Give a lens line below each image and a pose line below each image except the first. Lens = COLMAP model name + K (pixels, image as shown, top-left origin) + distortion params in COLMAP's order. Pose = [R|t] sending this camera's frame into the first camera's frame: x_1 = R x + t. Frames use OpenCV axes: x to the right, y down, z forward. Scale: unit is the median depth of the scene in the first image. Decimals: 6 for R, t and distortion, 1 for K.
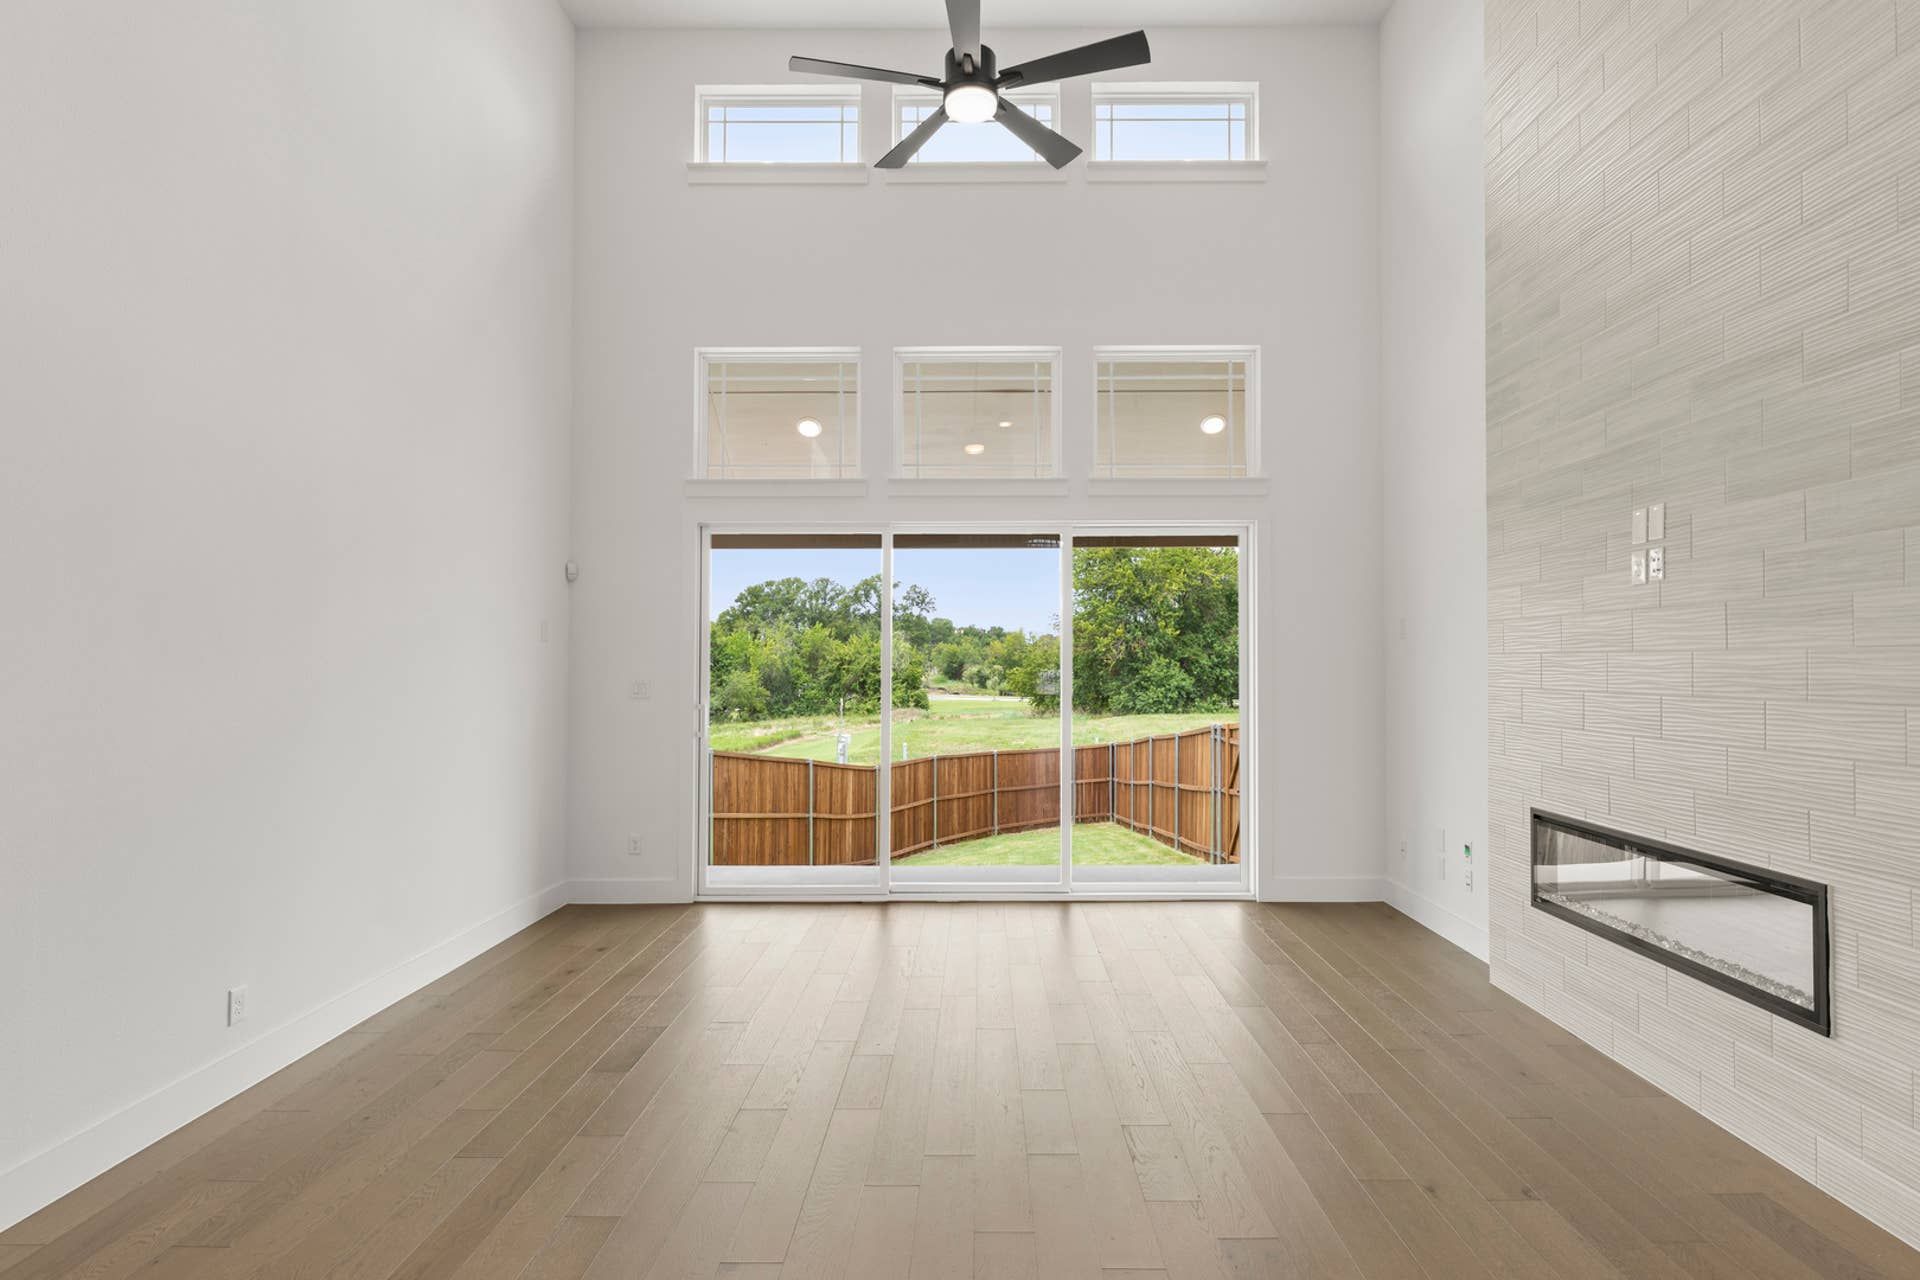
lens RADIAL K [[1008.9, 0, 954.2], [0, 1008.9, 639.0], [0, 0, 1]] dist [-0.001508, 0.001830]
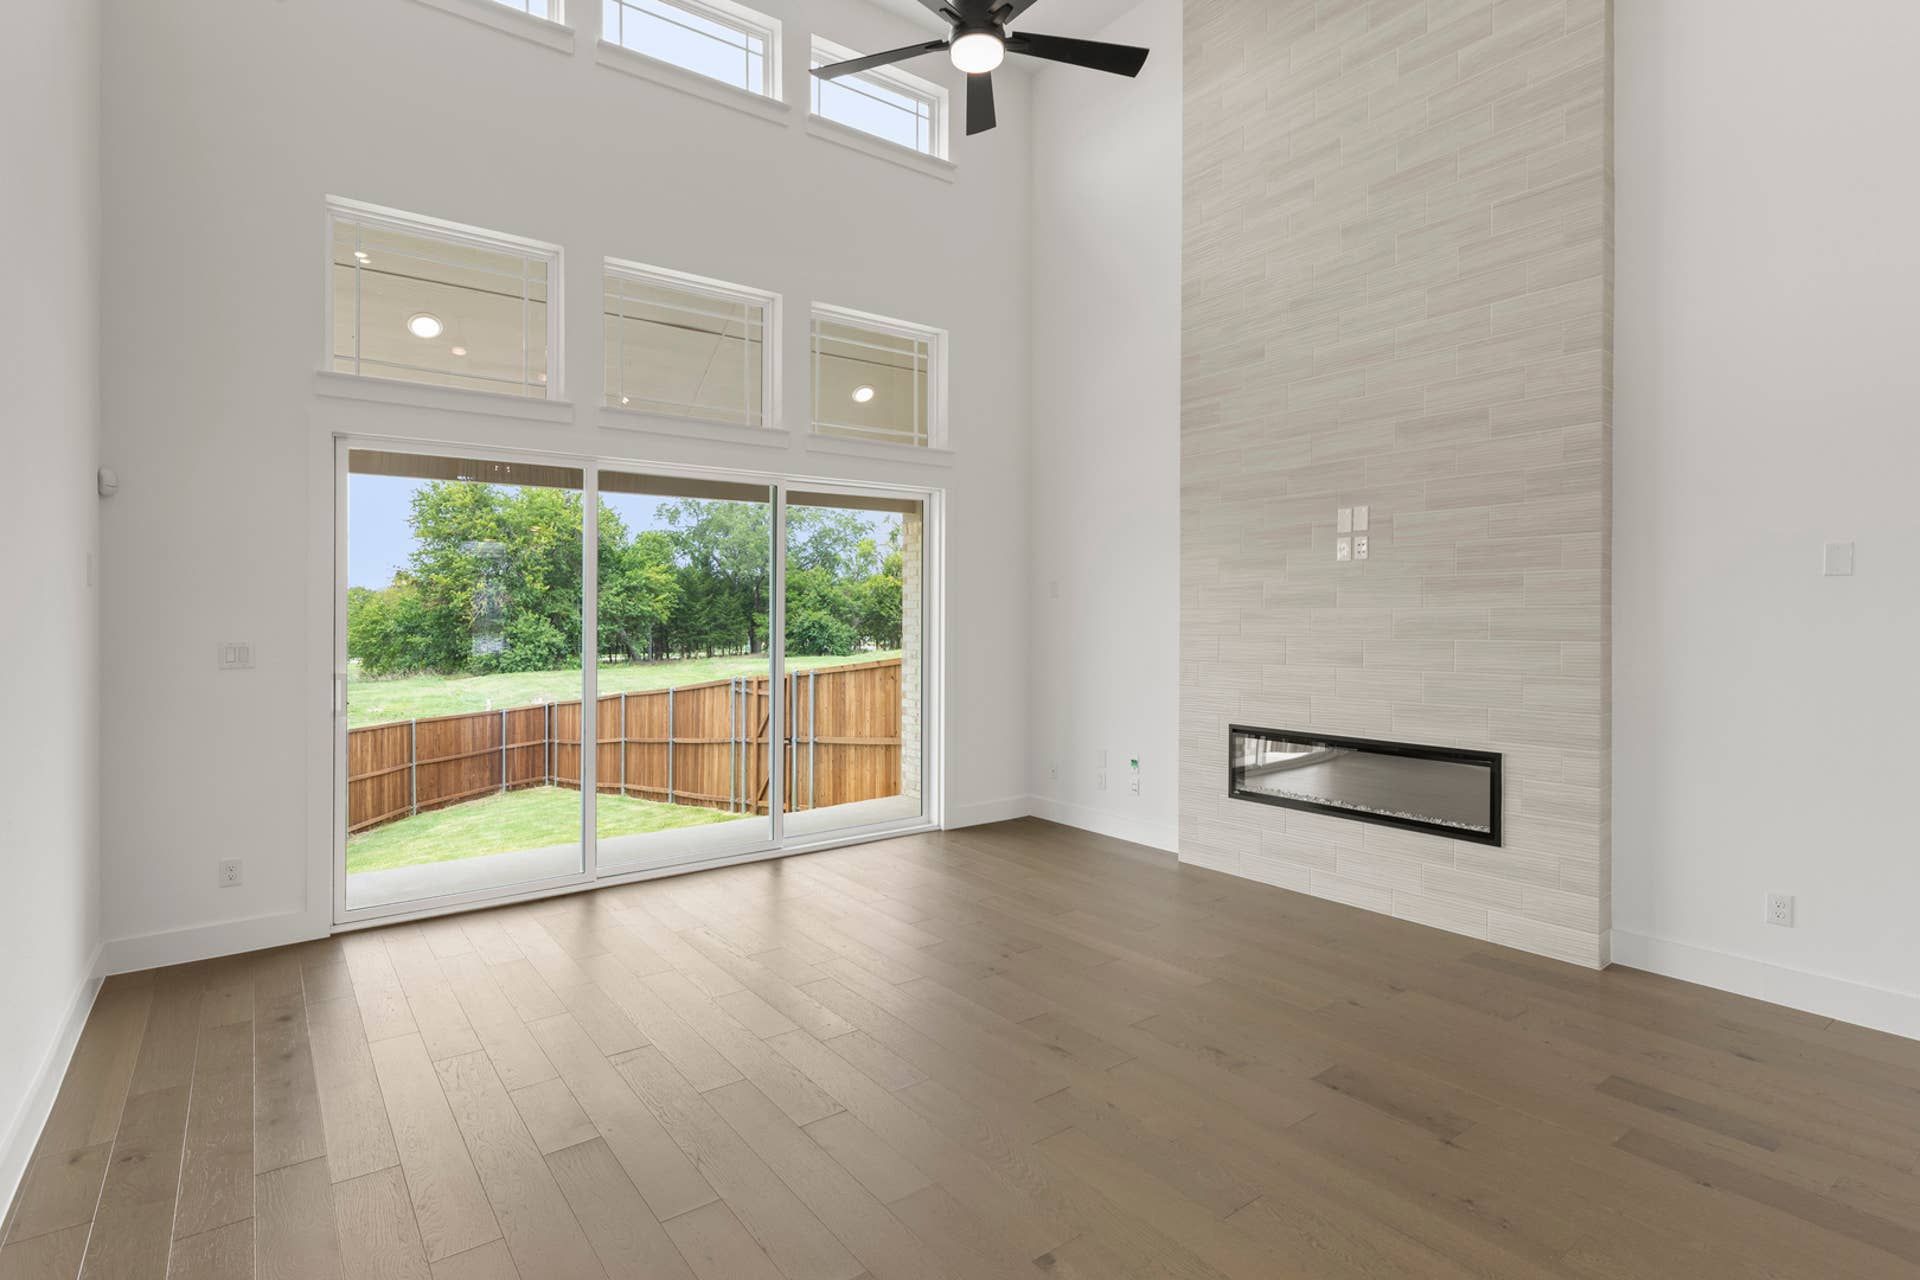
lens RADIAL K [[960.2, 0, 988.0], [0, 960.2, 620.1], [0, 0, 1]] dist [0.001755, 0.001865]
pose [[0.783309, -0.003824, 0.621621, -0.158763], [-0.011853, 0.999707, 0.021086, 0.001934], [-0.621520, -0.023885, 0.783034, 0.068050]]
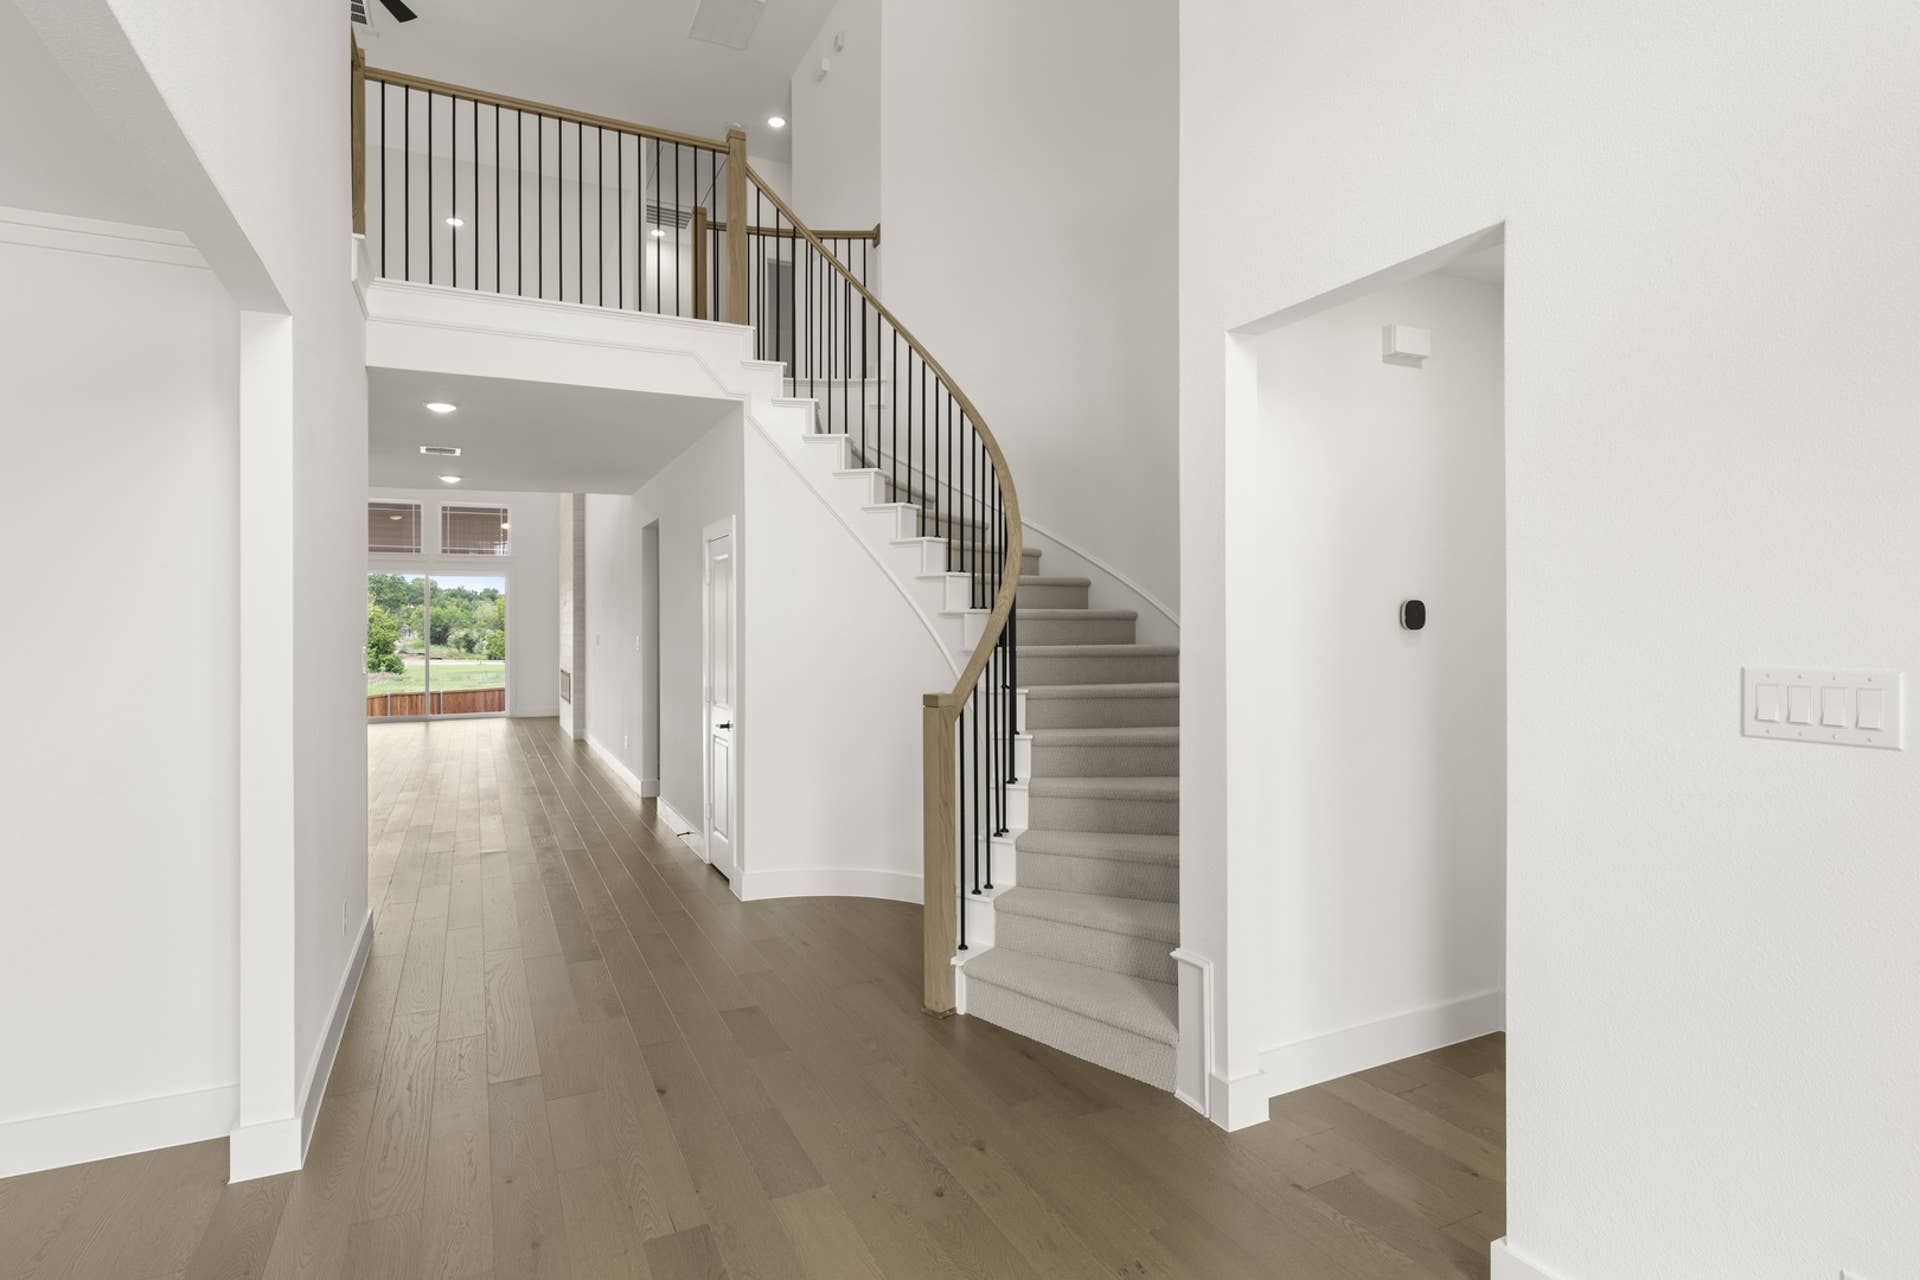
lens RADIAL K [[960.2, 0, 954.6], [0, 960.2, 636.1], [0, 0, 1]] dist [0.001755, 0.001865]
pose [[0.881444, -0.004052, 0.472272, 0.070910], [-0.011711, 0.999468, 0.030432, -0.020486], [-0.472144, -0.032355, 0.880927, -0.875879]]
